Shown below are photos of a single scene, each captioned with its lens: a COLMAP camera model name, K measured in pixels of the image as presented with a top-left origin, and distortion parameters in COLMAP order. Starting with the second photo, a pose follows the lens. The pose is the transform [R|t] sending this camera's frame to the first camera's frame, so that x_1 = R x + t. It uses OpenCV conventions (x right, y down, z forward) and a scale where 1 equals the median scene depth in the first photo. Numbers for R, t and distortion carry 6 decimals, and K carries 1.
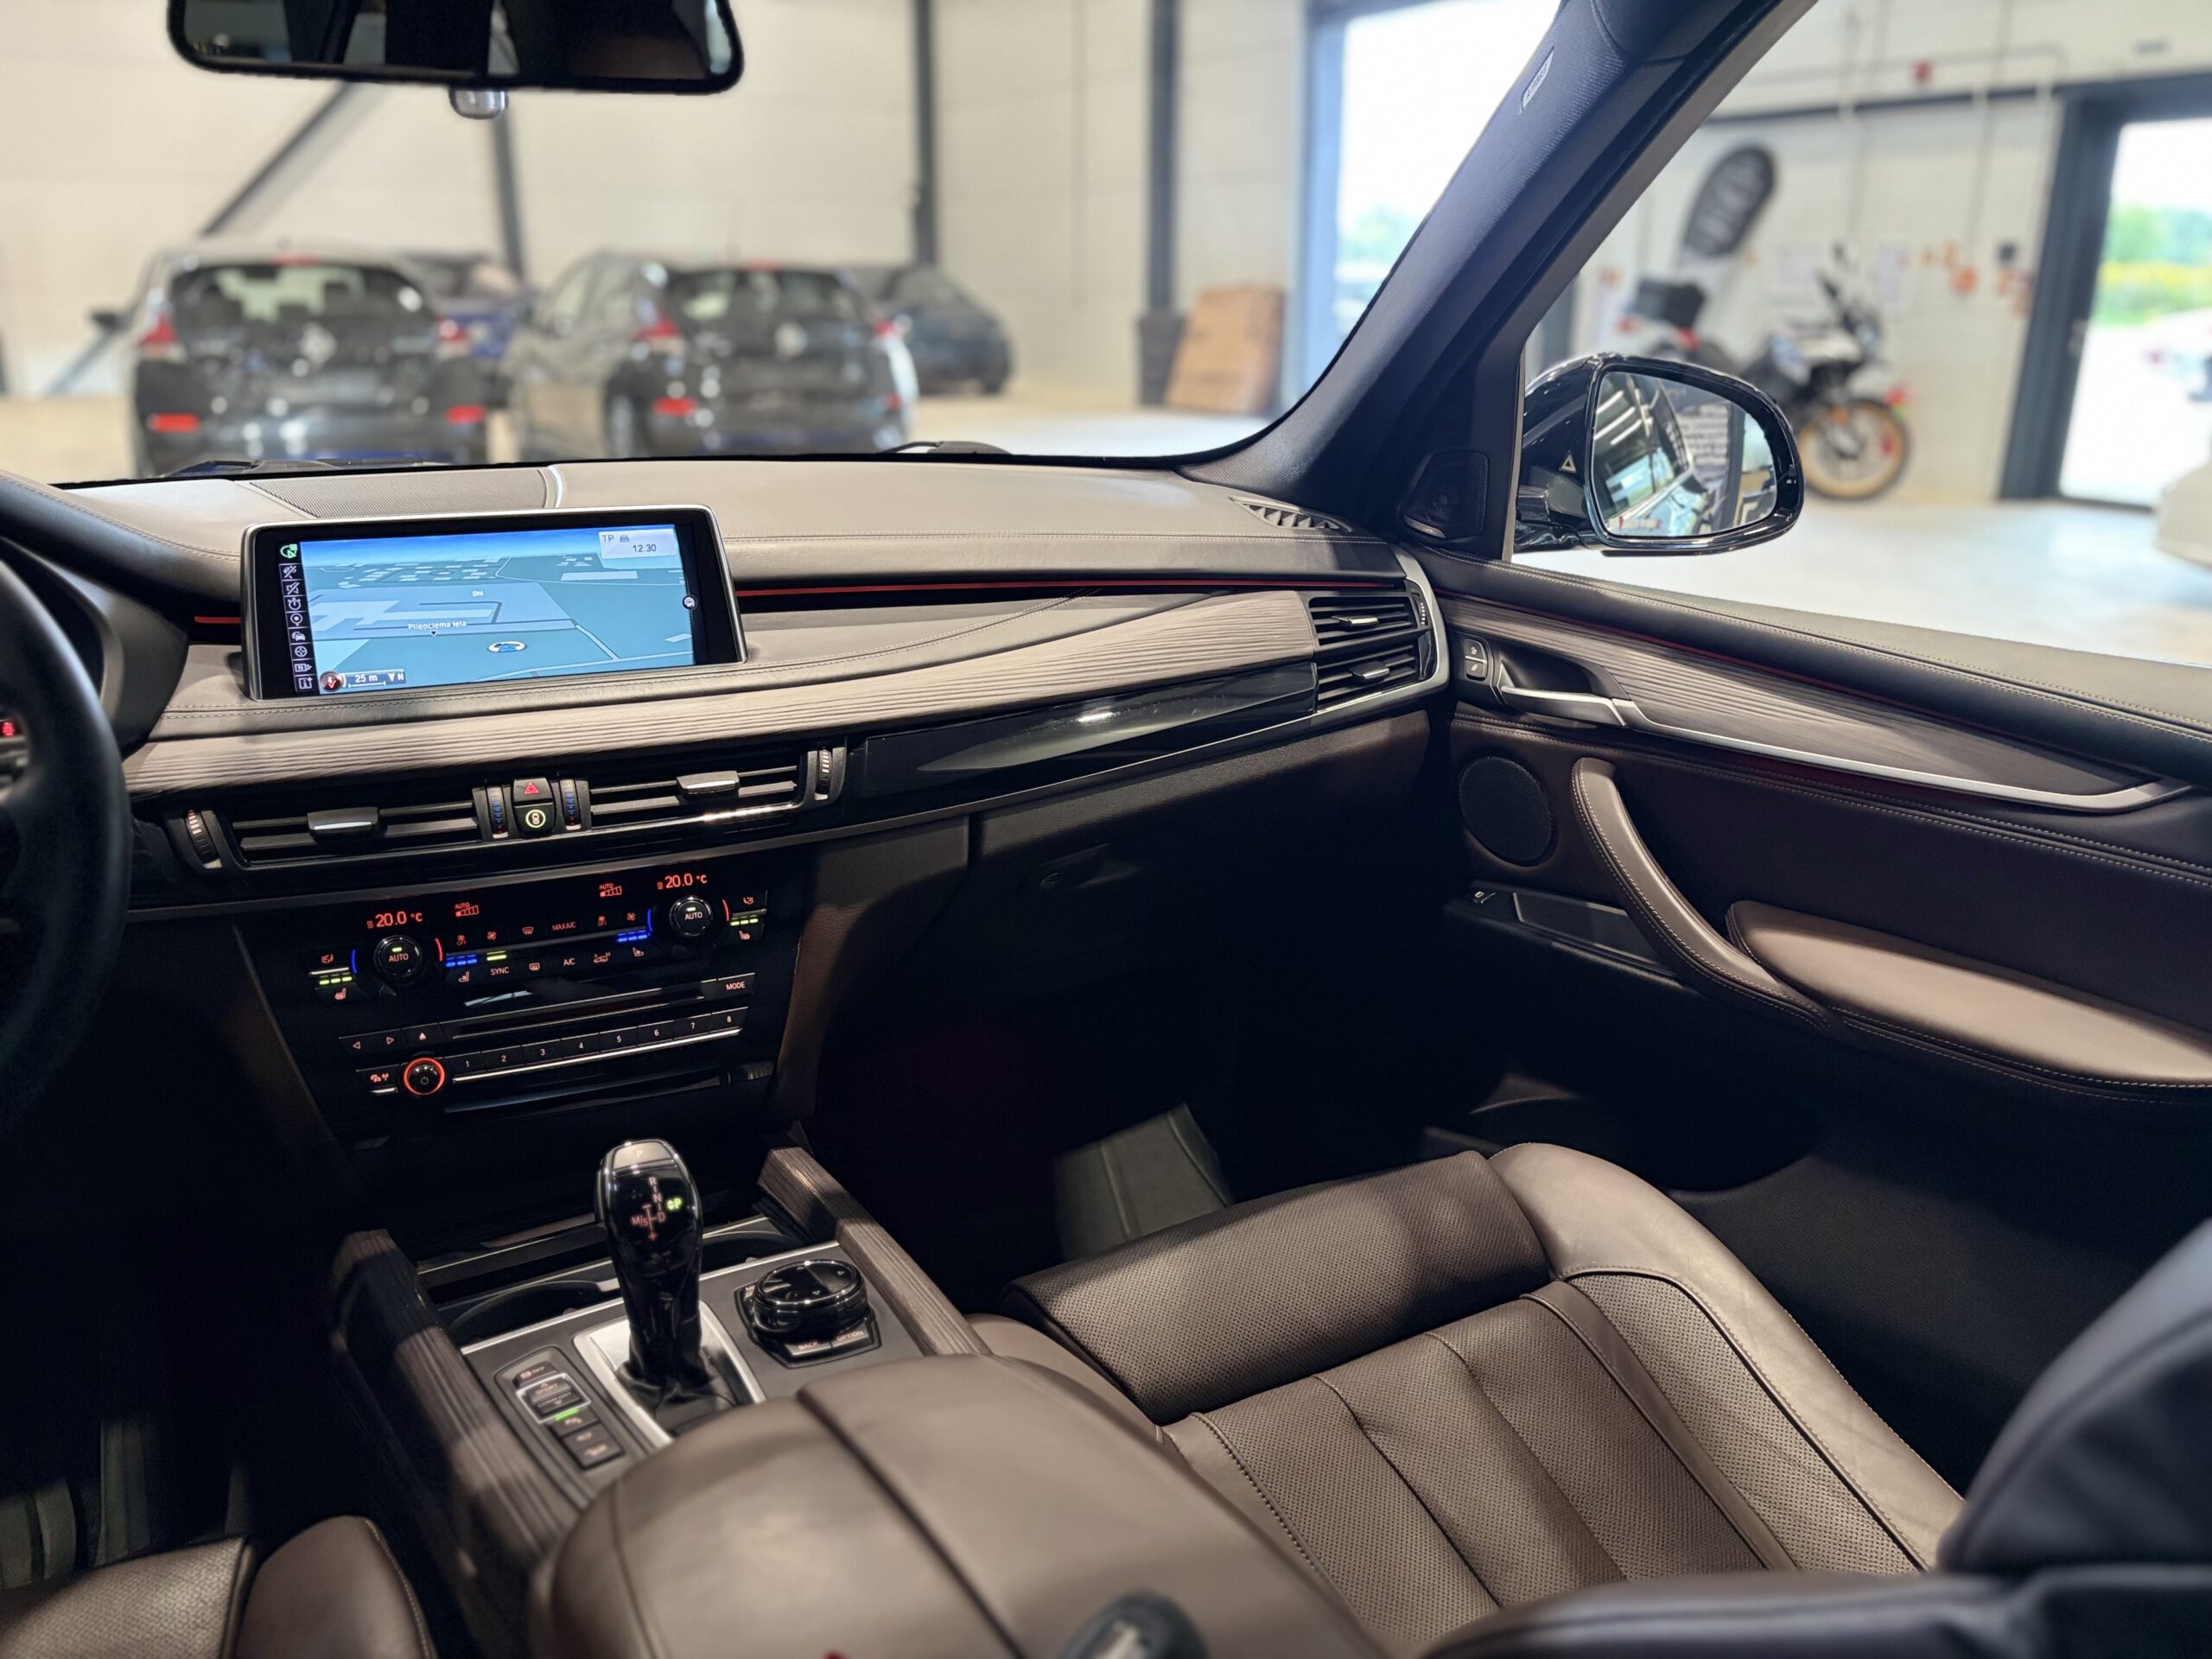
lens RADIAL K [[1682.6, 0, 1101.9], [0, 1682.6, 836.5], [0, 0, 1]] dist [0.001622, 0.014653]
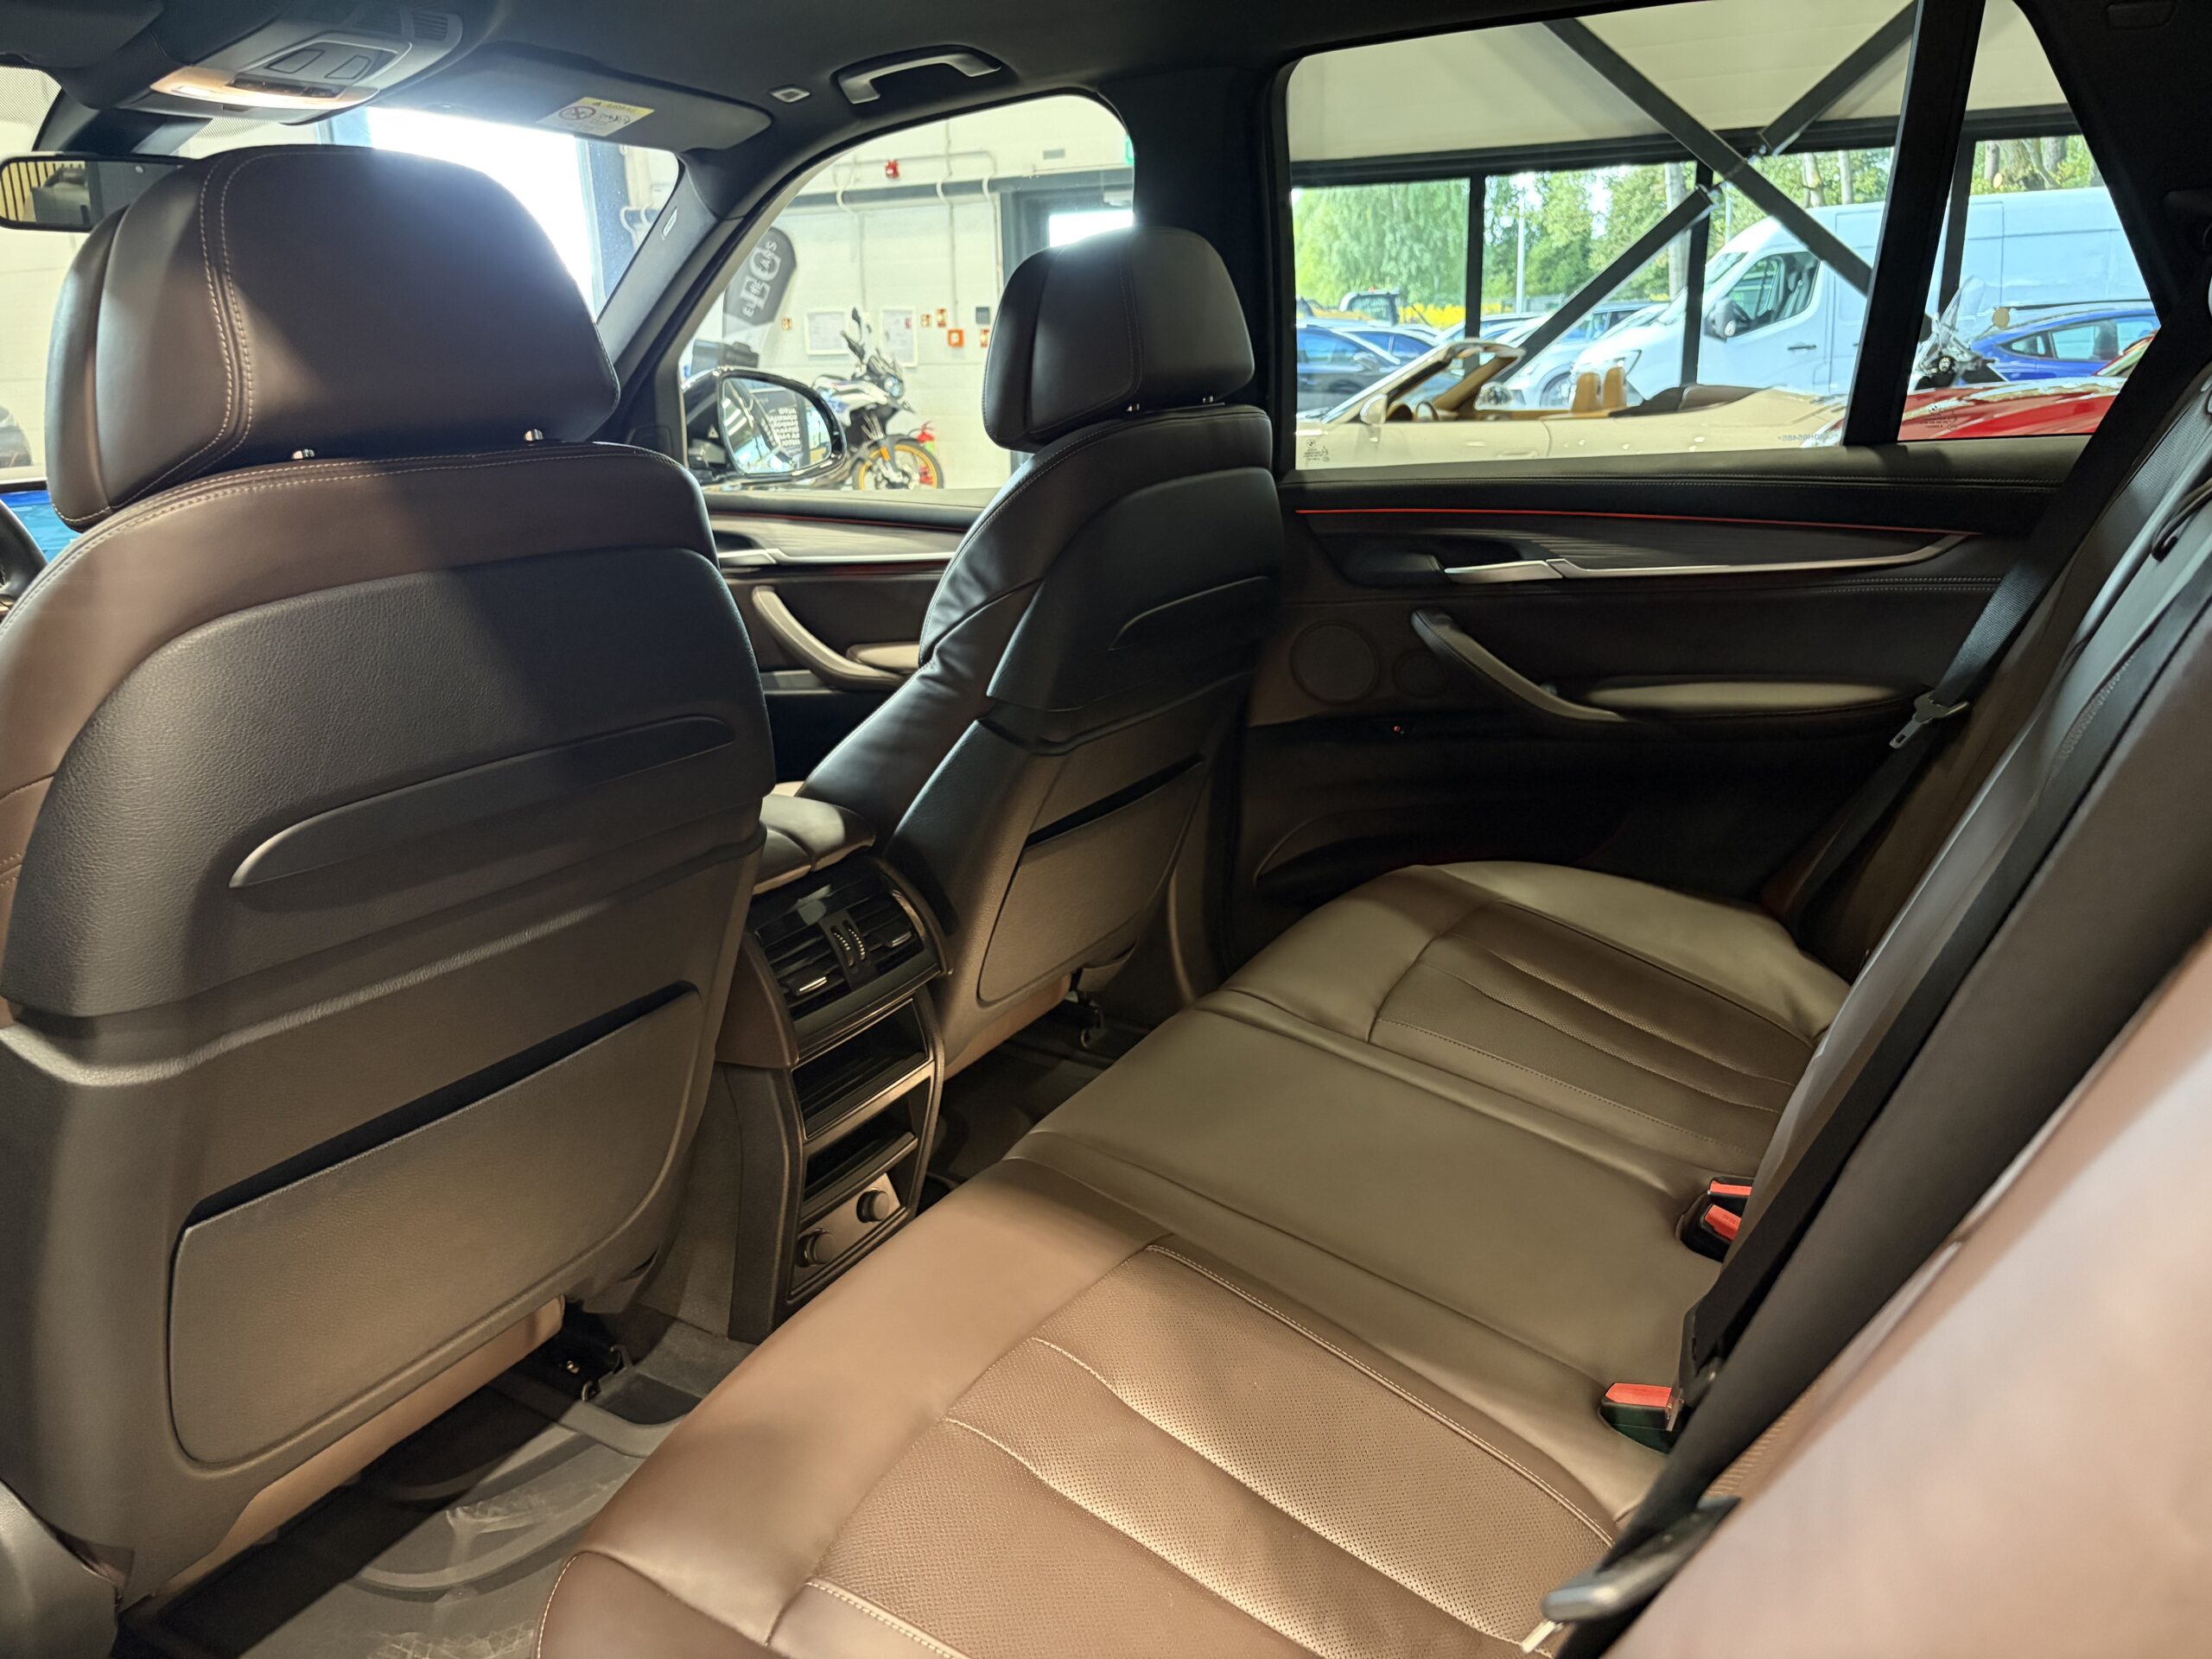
lens RADIAL K [[1682.6, 0, 1093.9], [0, 1682.6, 831.8], [0, 0, 1]] dist [0.001622, 0.014653]
pose [[0.866120, -0.168238, 0.470673, -0.359158], [0.187525, 0.982241, 0.006014, 0.328260], [-0.463326, 0.083054, 0.882287, -0.902778]]
